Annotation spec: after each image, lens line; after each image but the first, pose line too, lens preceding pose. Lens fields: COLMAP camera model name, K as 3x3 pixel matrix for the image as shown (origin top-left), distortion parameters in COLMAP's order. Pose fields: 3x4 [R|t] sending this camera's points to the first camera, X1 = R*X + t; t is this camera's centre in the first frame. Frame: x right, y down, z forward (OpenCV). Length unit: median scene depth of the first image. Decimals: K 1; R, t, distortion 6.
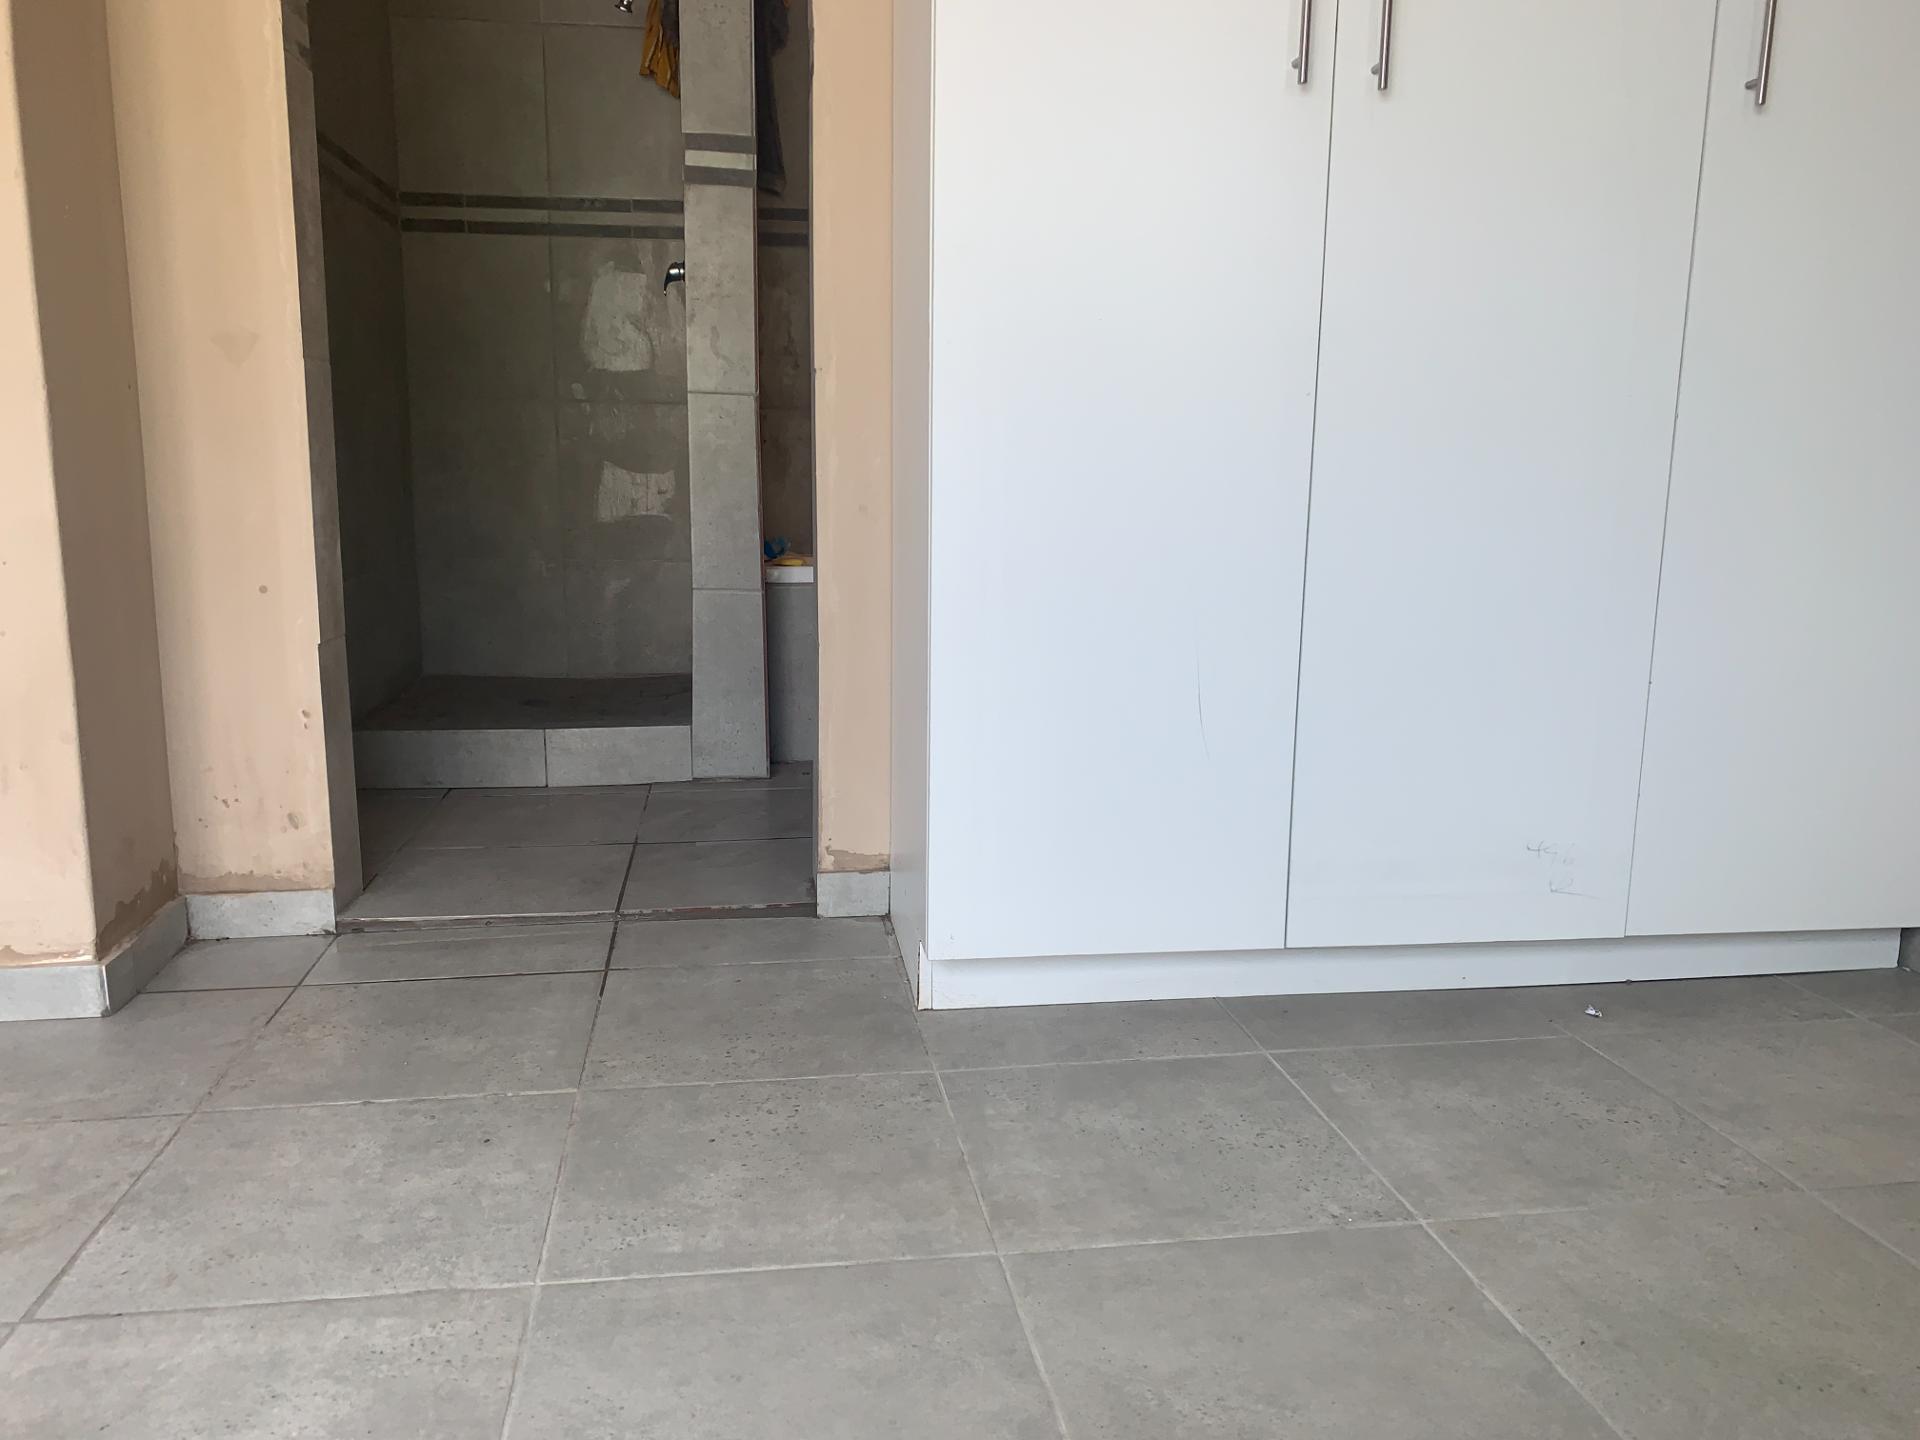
lens RADIAL K [[1466.5, 0, 959.2], [0, 1466.5, 727.3], [0, 0, 1]] dist [0.035073, -0.042592]
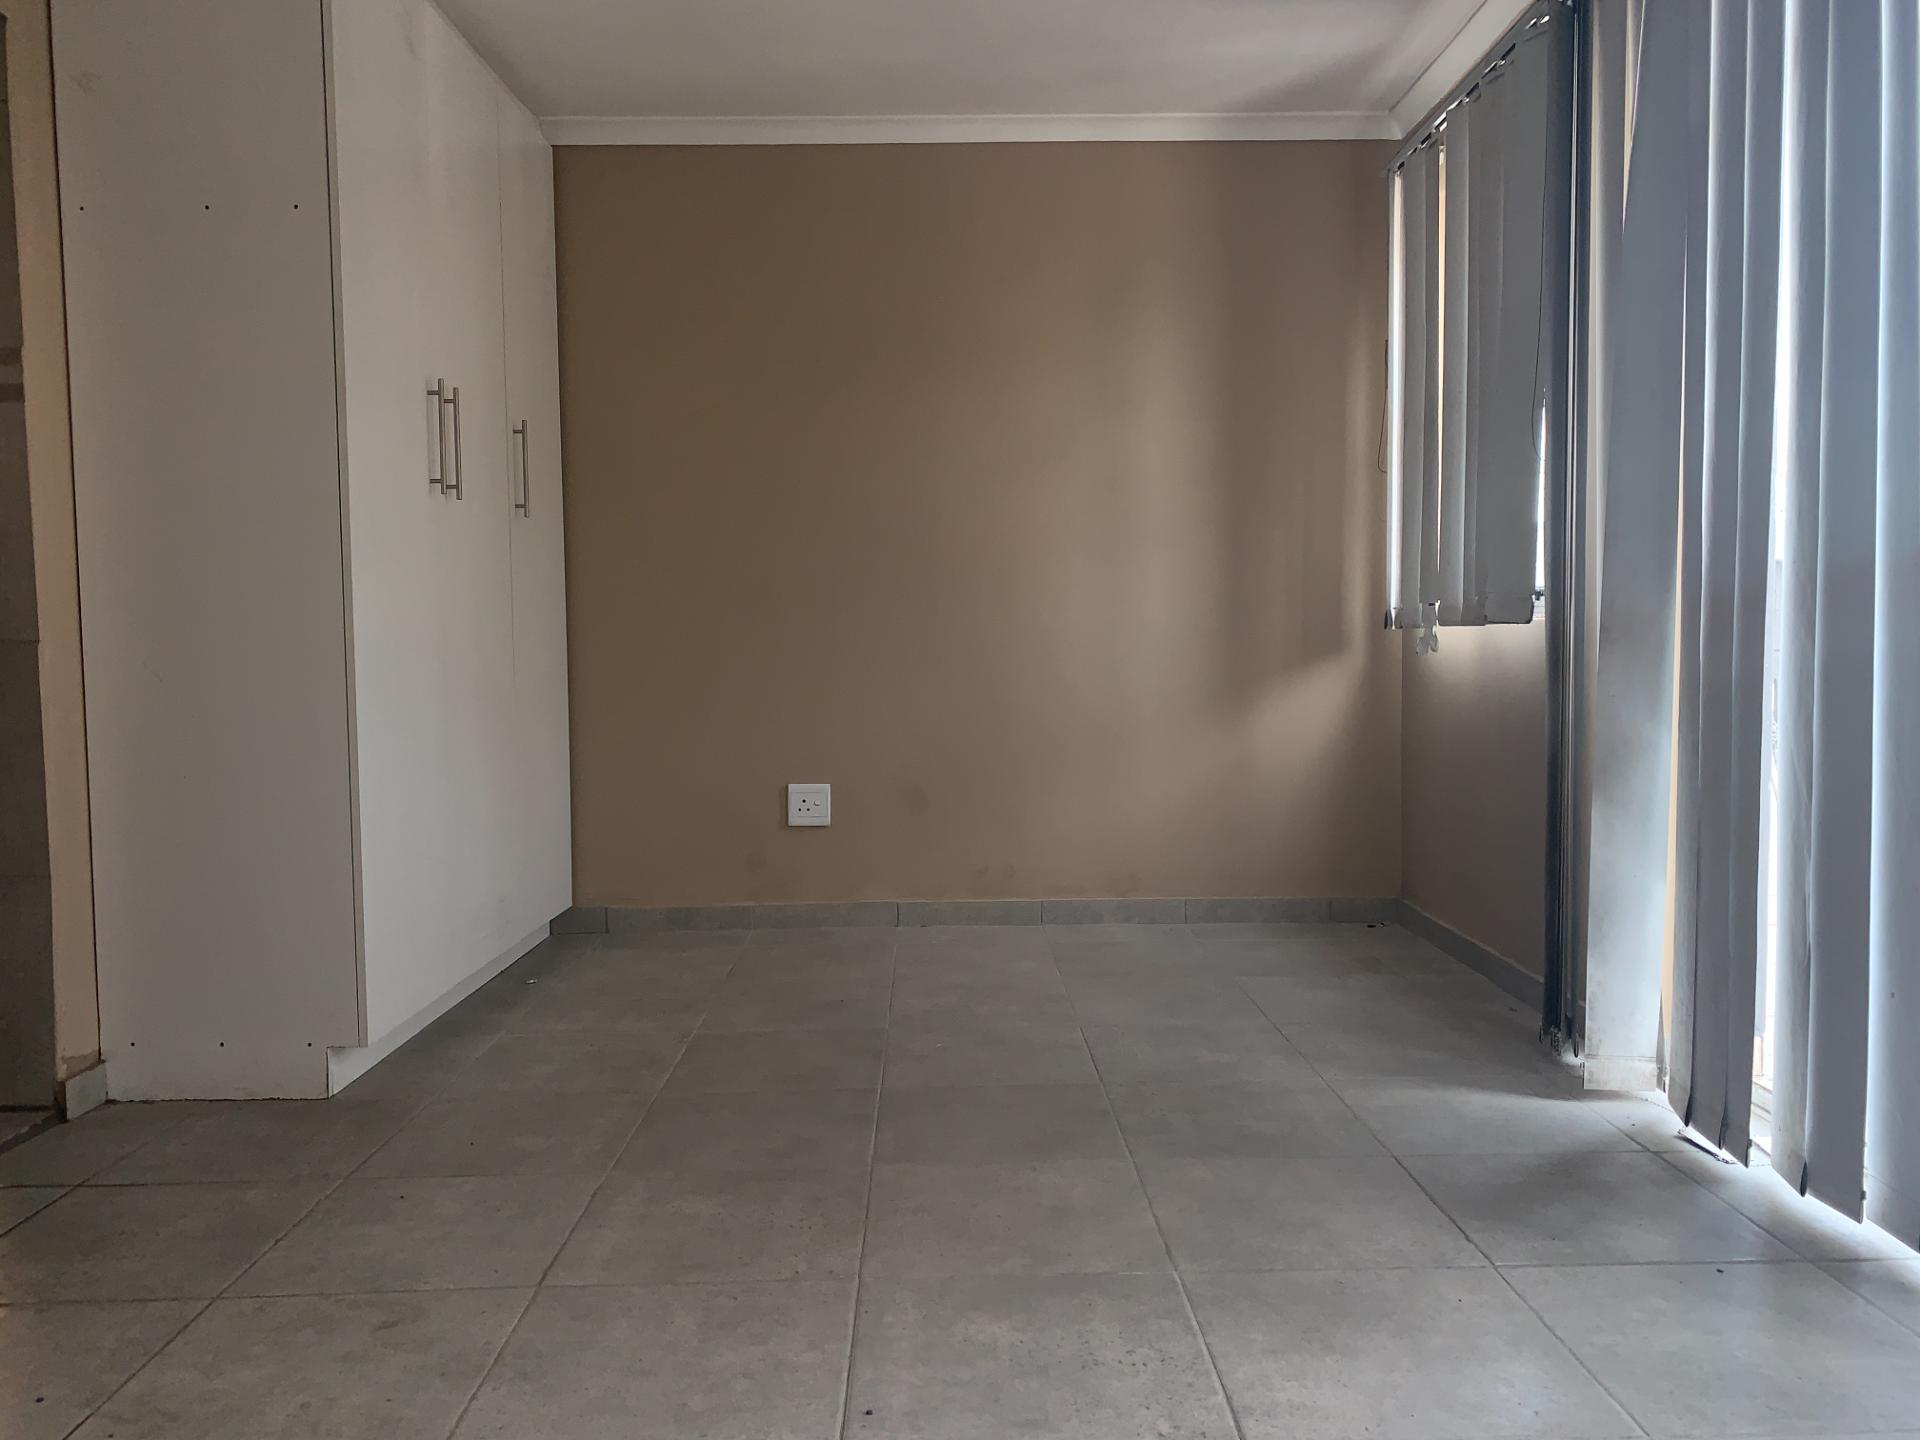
lens RADIAL K [[1466.5, 0, 958.3], [0, 1466.5, 719.5], [0, 0, 1]] dist [0.035073, -0.042592]
pose [[0.145463, -0.069169, 0.986943, -1.410779], [0.193724, 0.980234, 0.040147, -0.108610], [-0.970212, 0.185354, 0.155988, 0.148502]]
